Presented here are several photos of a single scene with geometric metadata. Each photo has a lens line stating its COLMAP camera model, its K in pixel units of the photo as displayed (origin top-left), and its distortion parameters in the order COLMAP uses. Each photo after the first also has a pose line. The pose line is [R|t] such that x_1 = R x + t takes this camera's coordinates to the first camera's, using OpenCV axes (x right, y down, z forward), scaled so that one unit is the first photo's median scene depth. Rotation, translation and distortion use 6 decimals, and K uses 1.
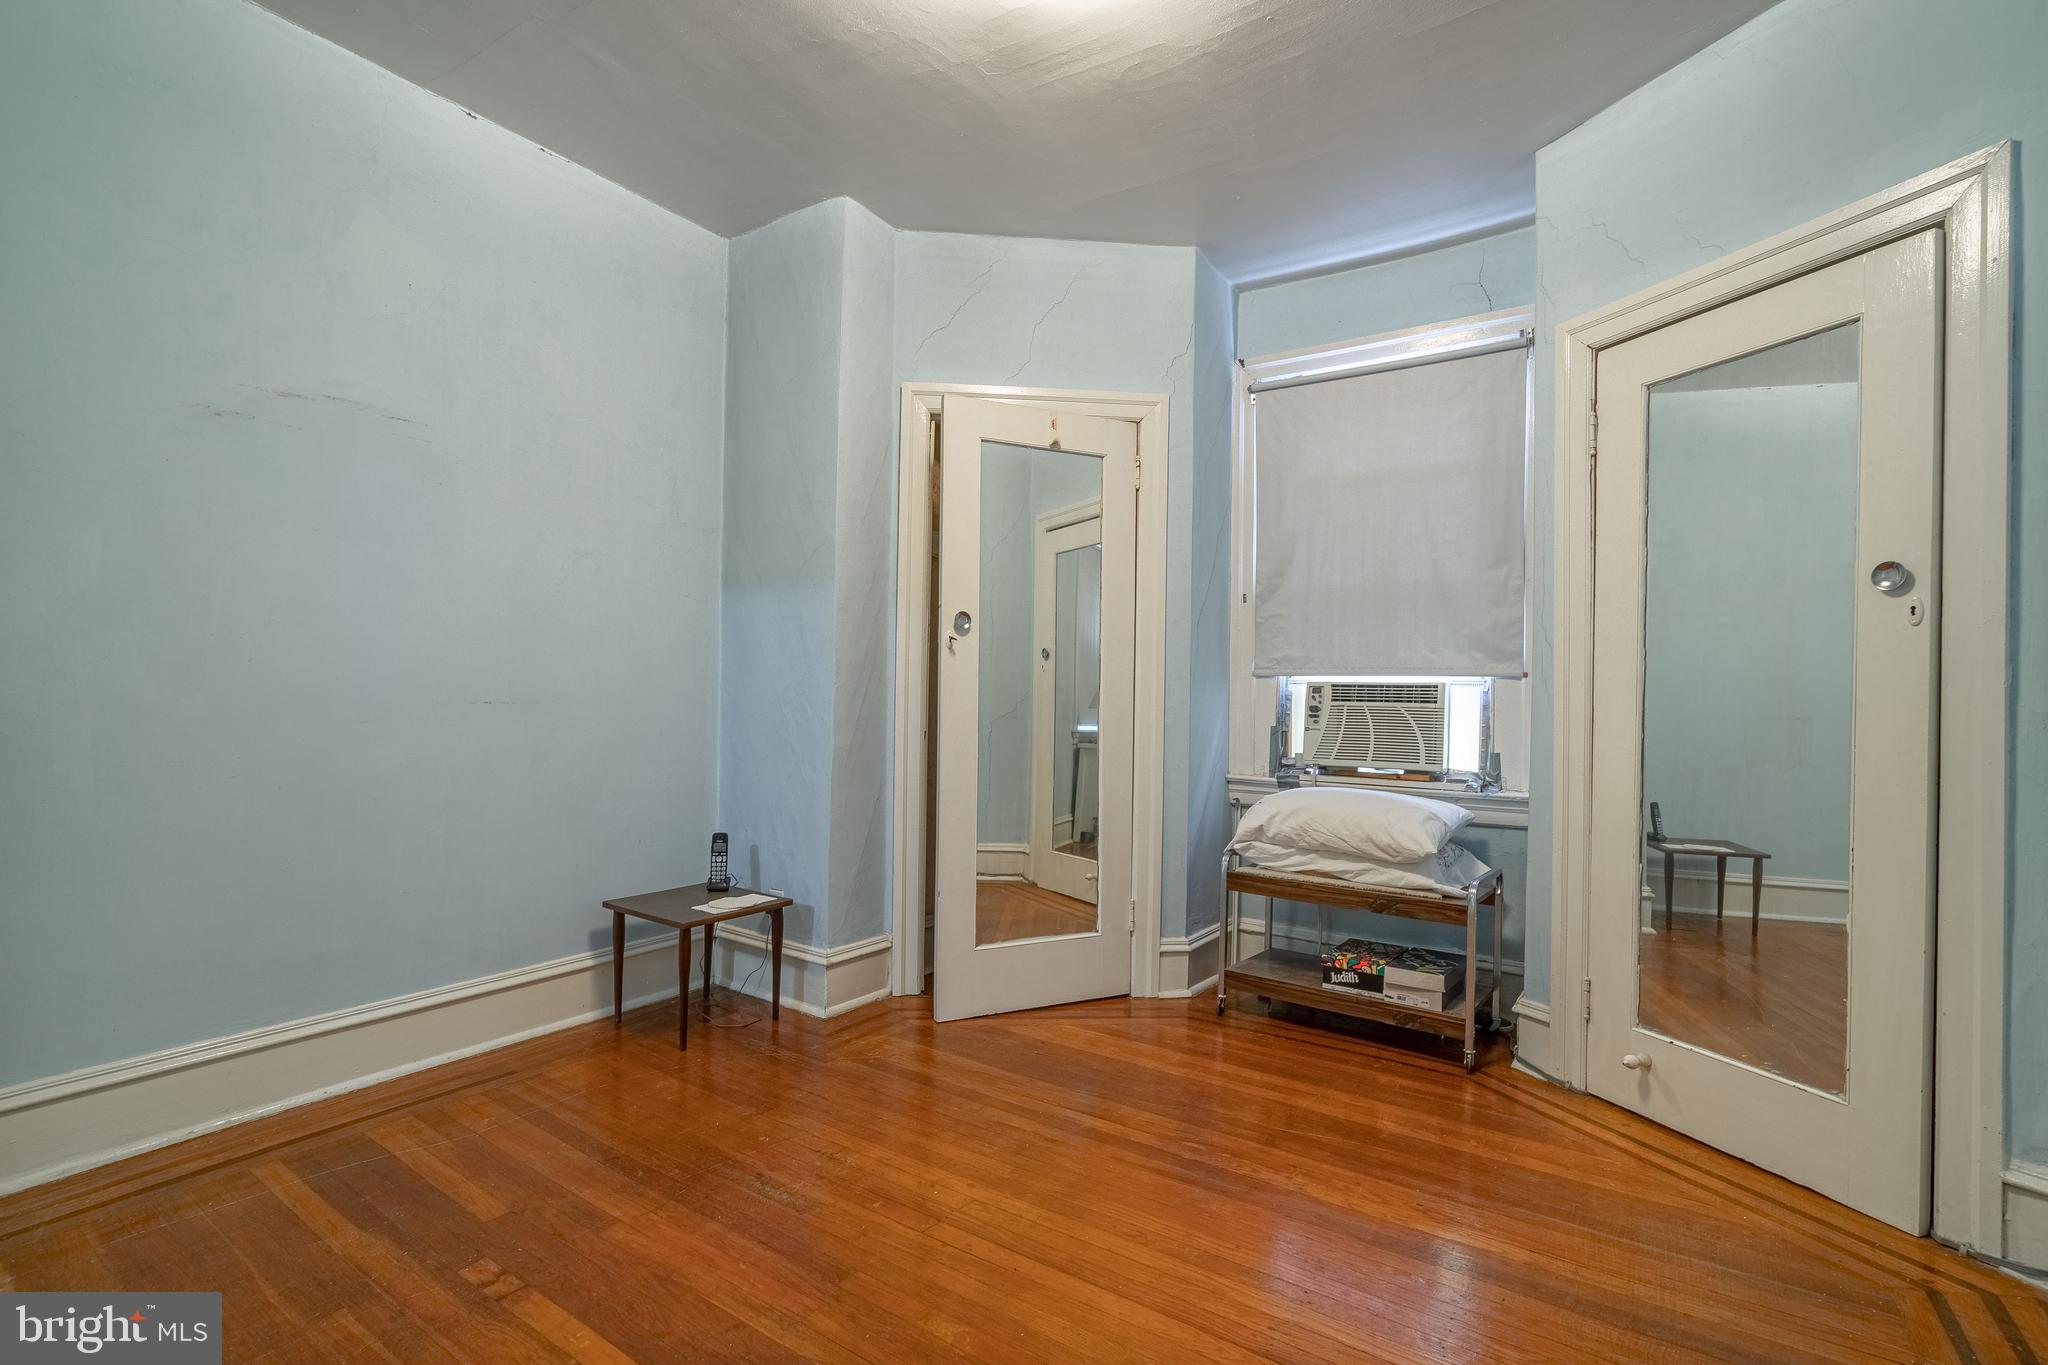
lens RADIAL K [[939.6, 0, 1010.0], [0, 939.6, 696.1], [0, 0, 1]] dist [-0.010774, 0.003456]
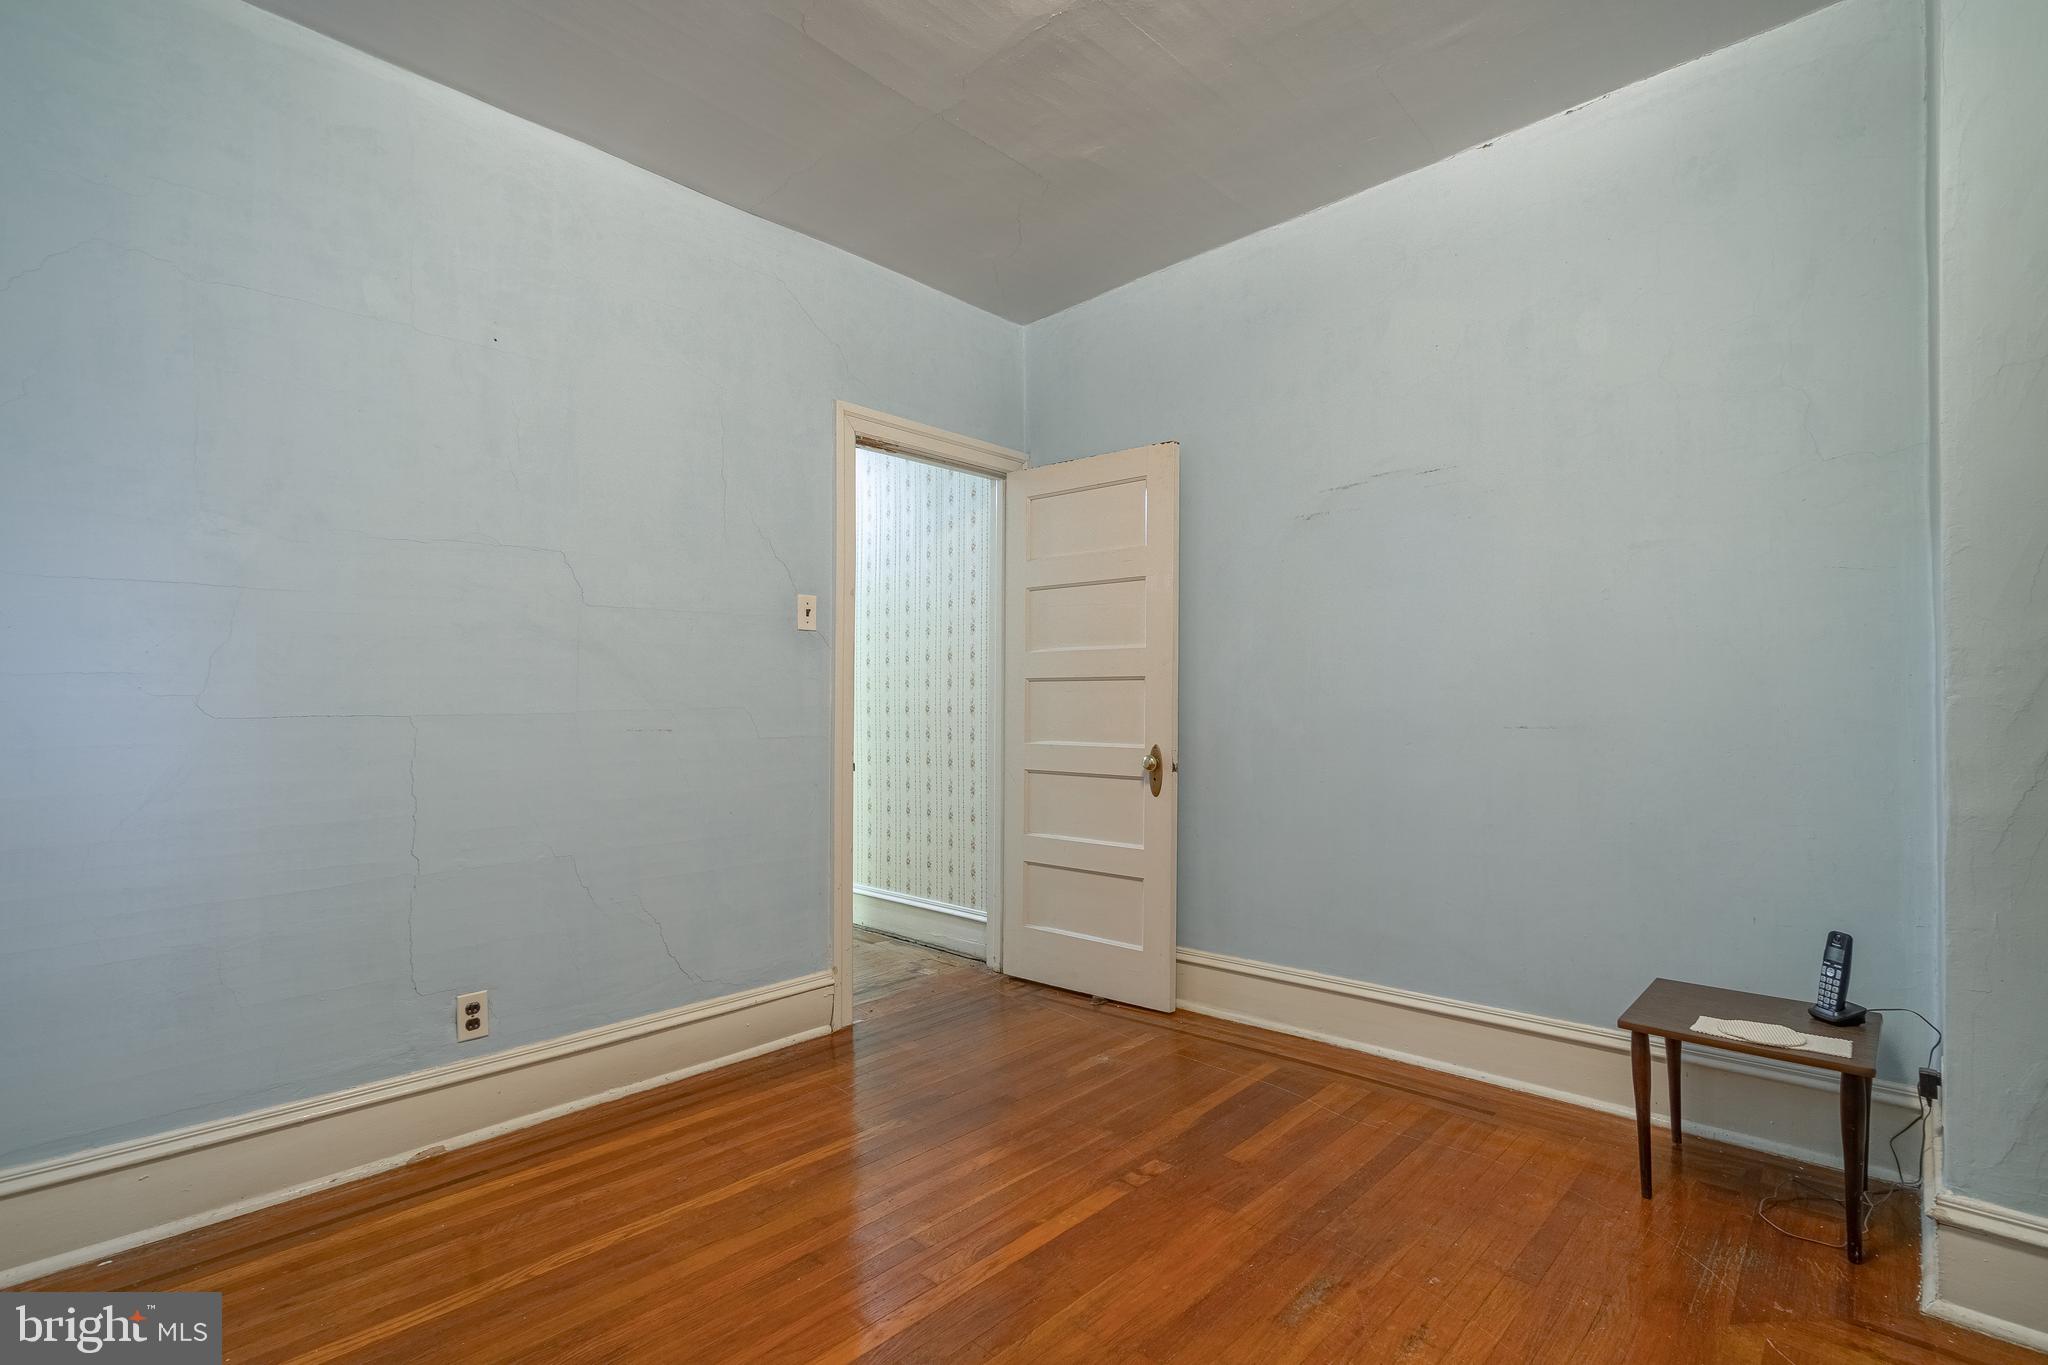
lens RADIAL K [[939.6, 0, 1010.0], [0, 939.6, 696.1], [0, 0, 1]] dist [-0.010774, 0.003456]
pose [[-0.163085, -0.029858, -0.986160, 0.567496], [0.005576, 0.999498, -0.031184, 0.002667], [0.986596, -0.010584, -0.162837, 0.756914]]
